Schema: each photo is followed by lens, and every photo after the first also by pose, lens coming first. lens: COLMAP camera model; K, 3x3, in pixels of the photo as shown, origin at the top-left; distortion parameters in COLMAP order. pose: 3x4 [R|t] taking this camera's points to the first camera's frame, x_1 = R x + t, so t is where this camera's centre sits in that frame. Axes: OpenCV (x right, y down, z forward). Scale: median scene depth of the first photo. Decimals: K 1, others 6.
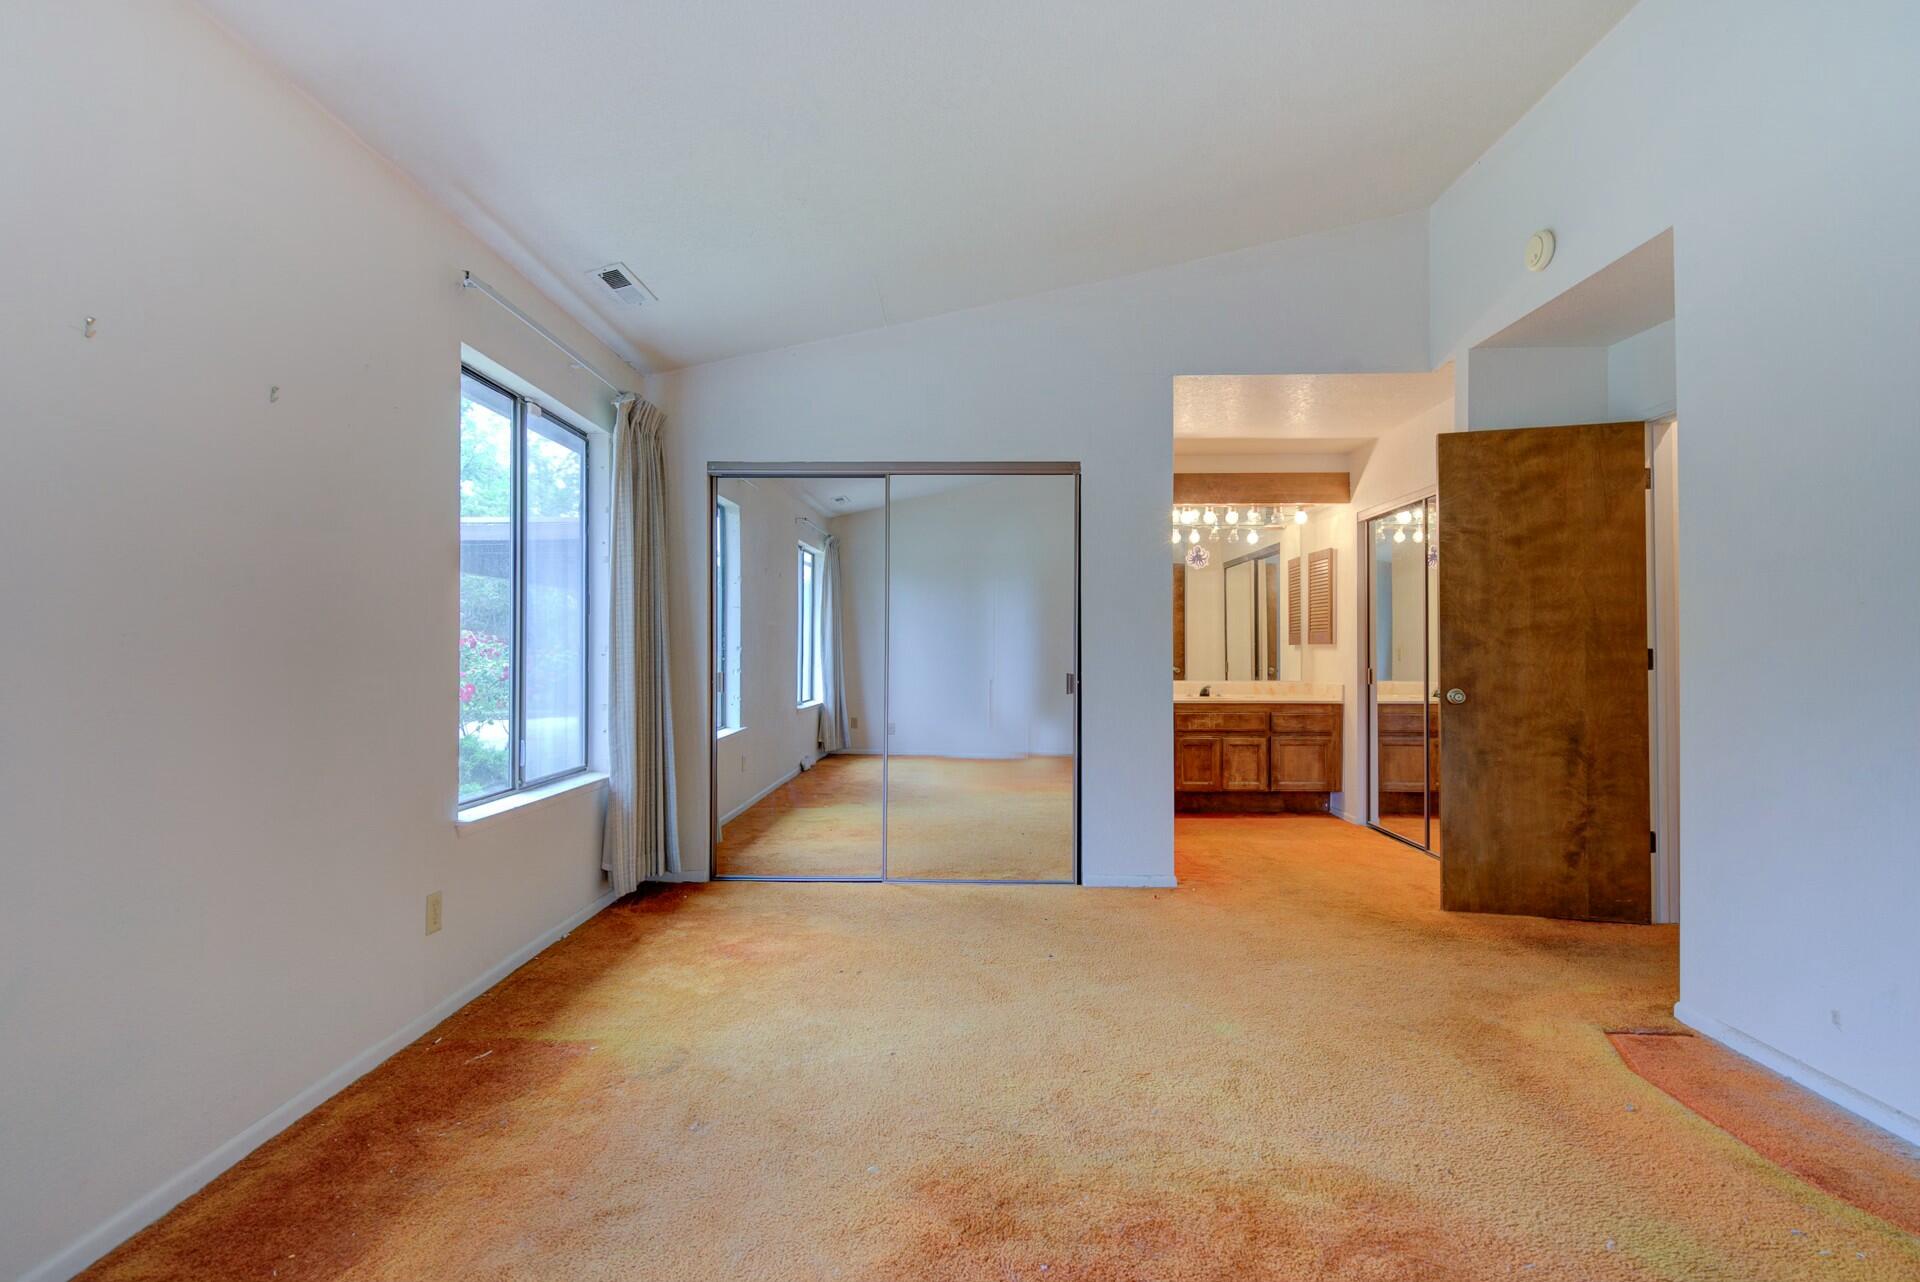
lens RADIAL K [[929.2, 0, 949.3], [0, 929.2, 637.5], [0, 0, 1]] dist [0.013362, -0.009616]
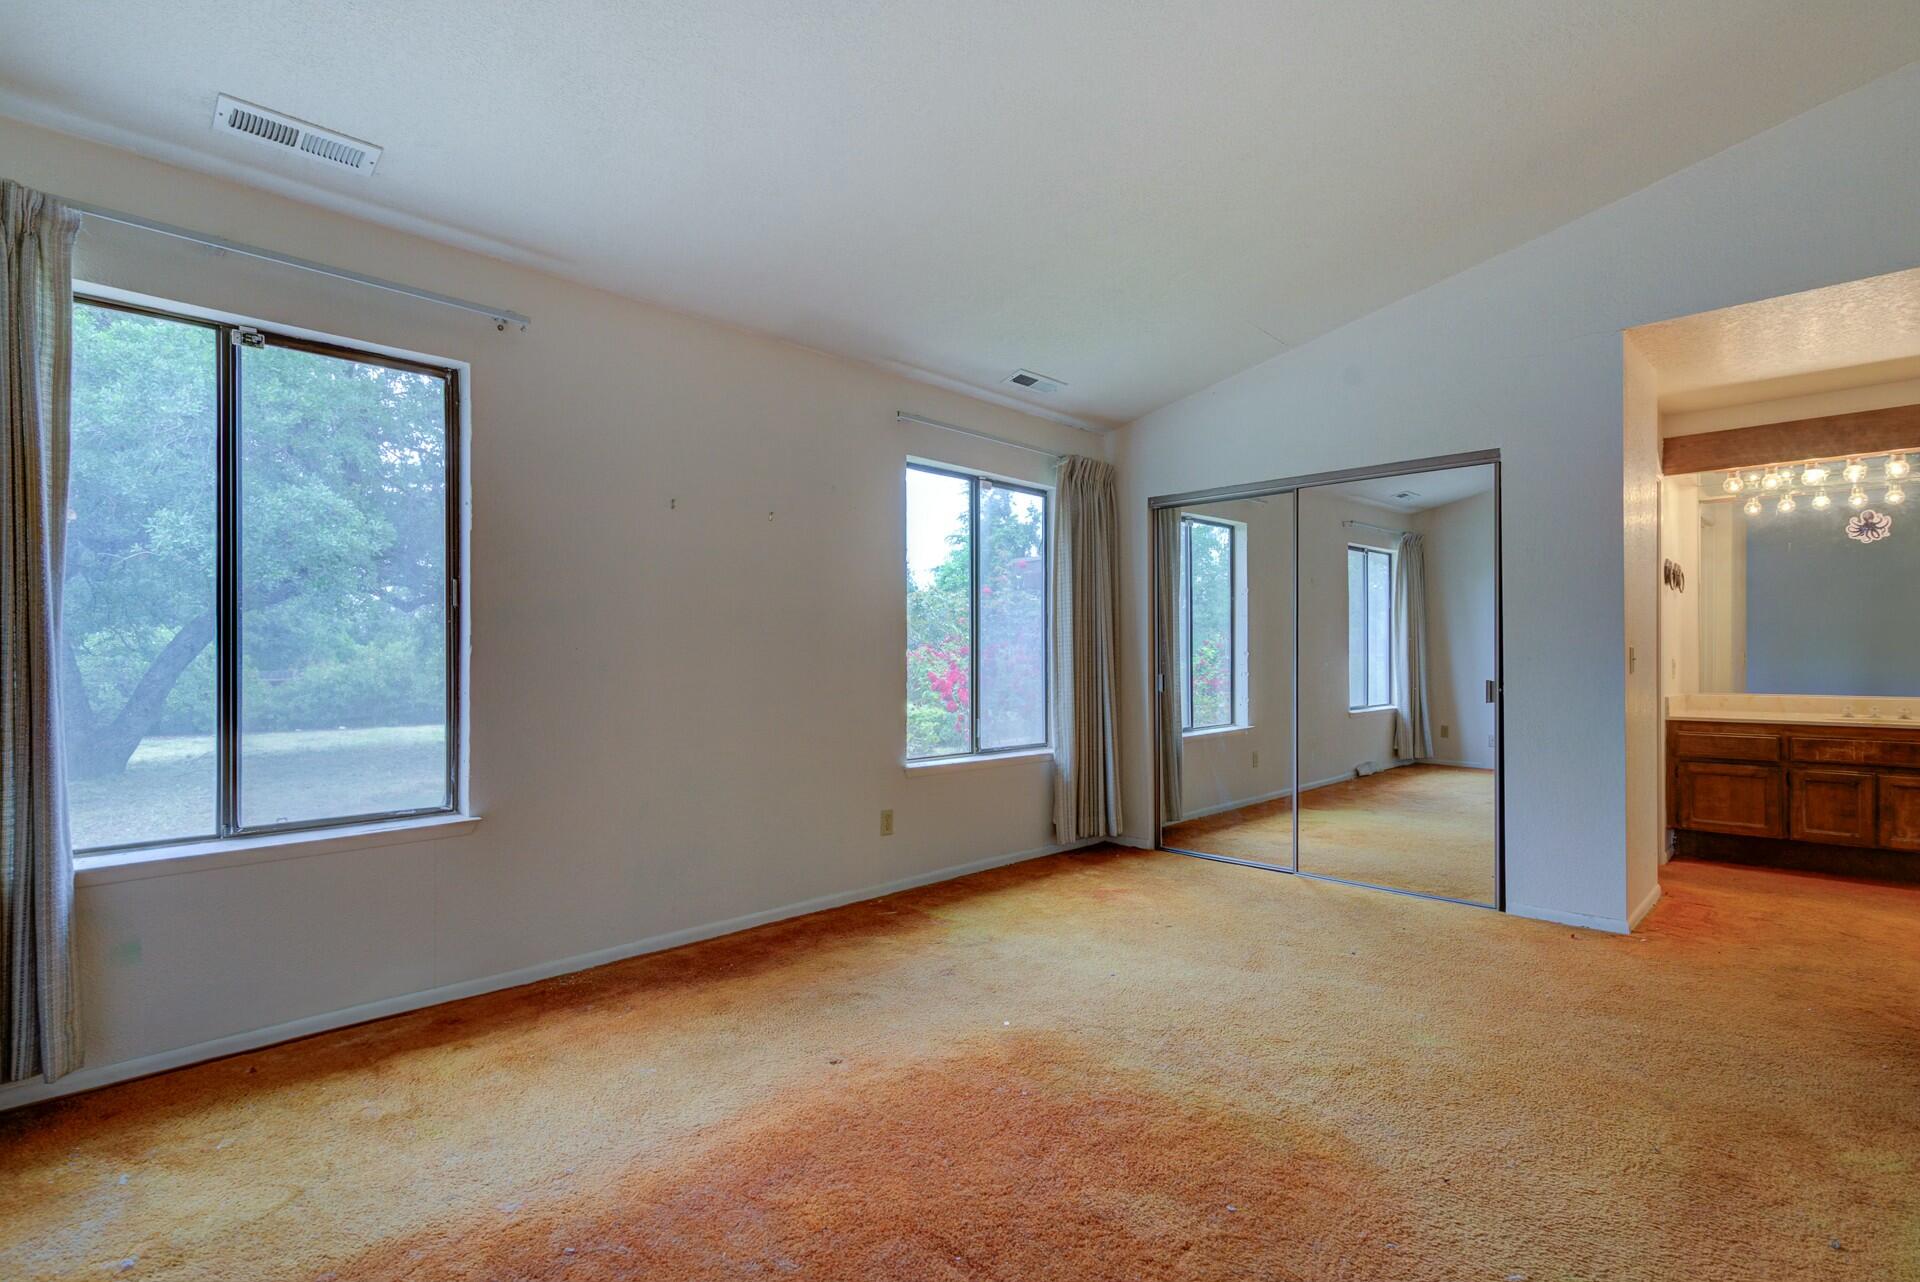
lens RADIAL K [[915.4, 0, 939.6], [0, 915.4, 648.6], [0, 0, 1]] dist [0.003792, -0.001369]
pose [[0.722428, -0.005417, -0.691425, 0.404568], [0.010394, 0.999941, 0.003025, -0.001044], [0.691368, -0.009372, 0.722442, -0.034596]]
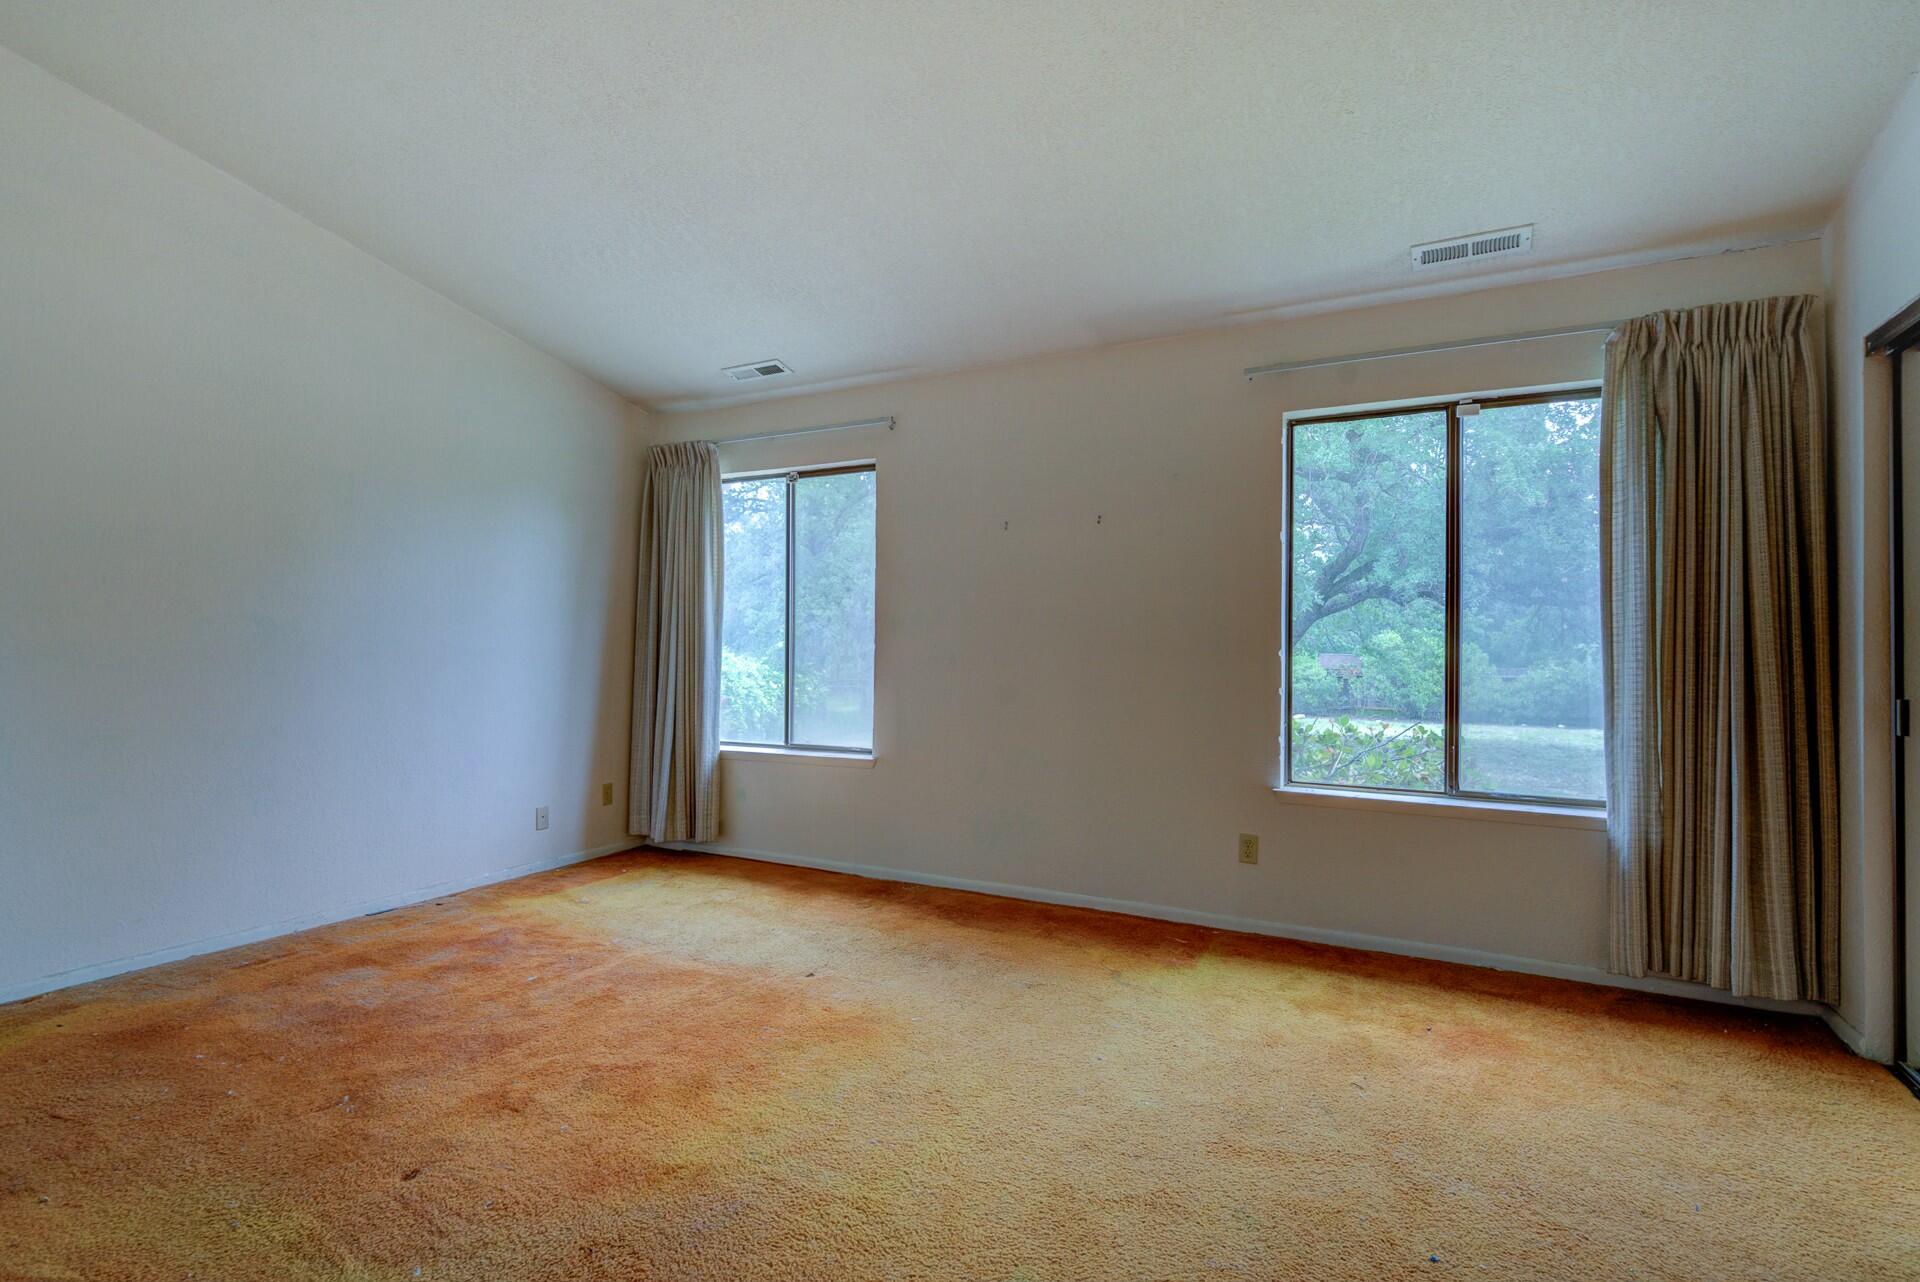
lens RADIAL K [[915.4, 0, 939.6], [0, 915.4, 648.6], [0, 0, 1]] dist [0.003792, -0.001369]
pose [[-0.442650, -0.003042, -0.896689, 0.589860], [0.005116, 0.999969, -0.005917, 0.006072], [0.896680, -0.007206, -0.442621, 0.830838]]
